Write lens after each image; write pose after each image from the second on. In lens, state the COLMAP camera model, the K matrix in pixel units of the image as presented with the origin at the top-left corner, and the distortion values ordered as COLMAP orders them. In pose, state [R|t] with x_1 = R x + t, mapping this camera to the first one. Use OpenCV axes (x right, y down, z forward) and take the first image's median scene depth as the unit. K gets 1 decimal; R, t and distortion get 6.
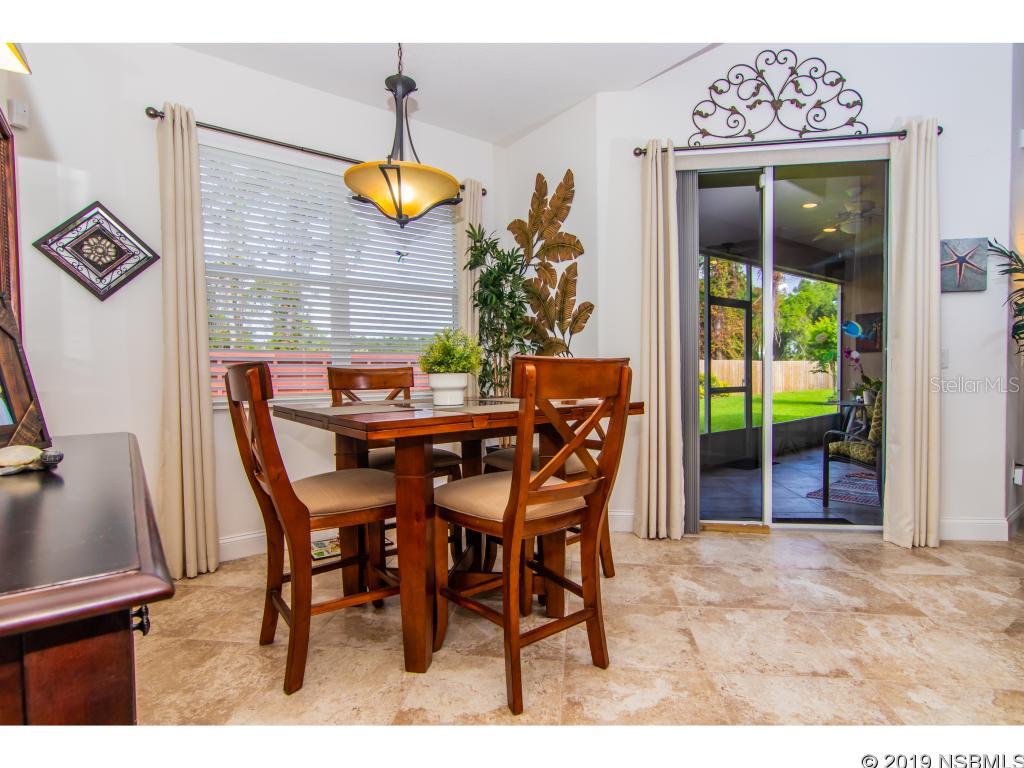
lens RADIAL K [[514.4, 0, 512.2], [0, 514.4, 389.5], [0, 0, 1]] dist [-0.000080, -0.000226]
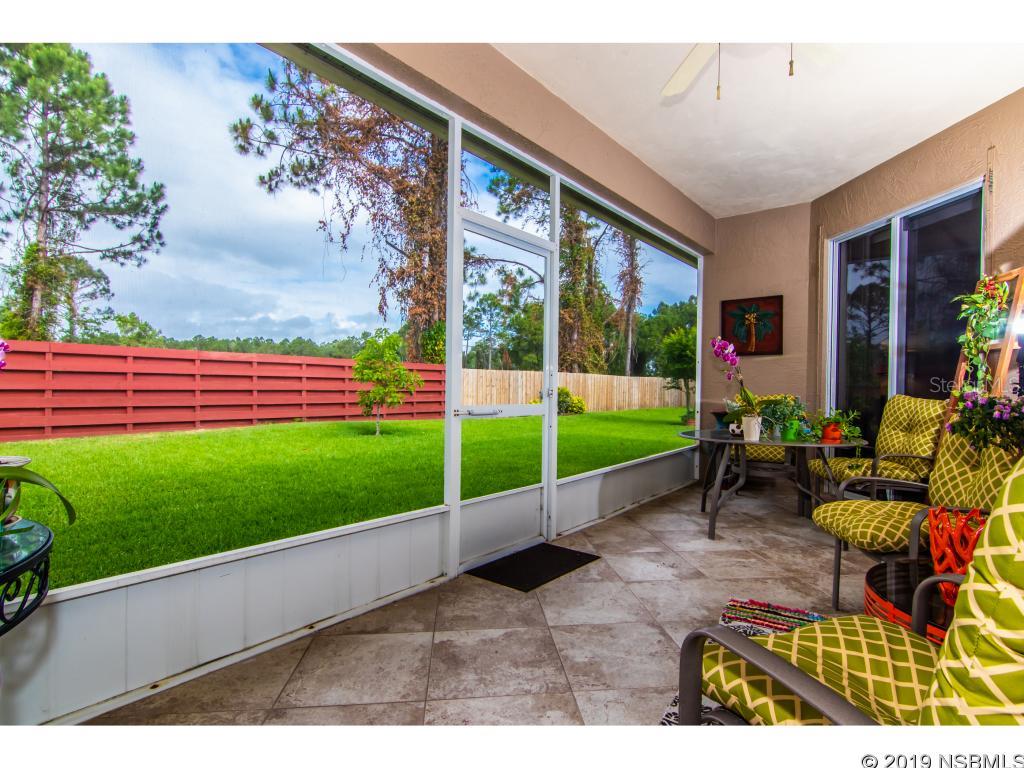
lens RADIAL K [[514.4, 0, 512.2], [0, 514.4, 389.5], [0, 0, 1]] dist [-0.000080, -0.000226]
pose [[0.972342, 0.027051, 0.231992, 0.080955], [-0.021751, 0.999441, -0.025370, -0.002468], [-0.232549, 0.019623, 0.972387, 0.134068]]
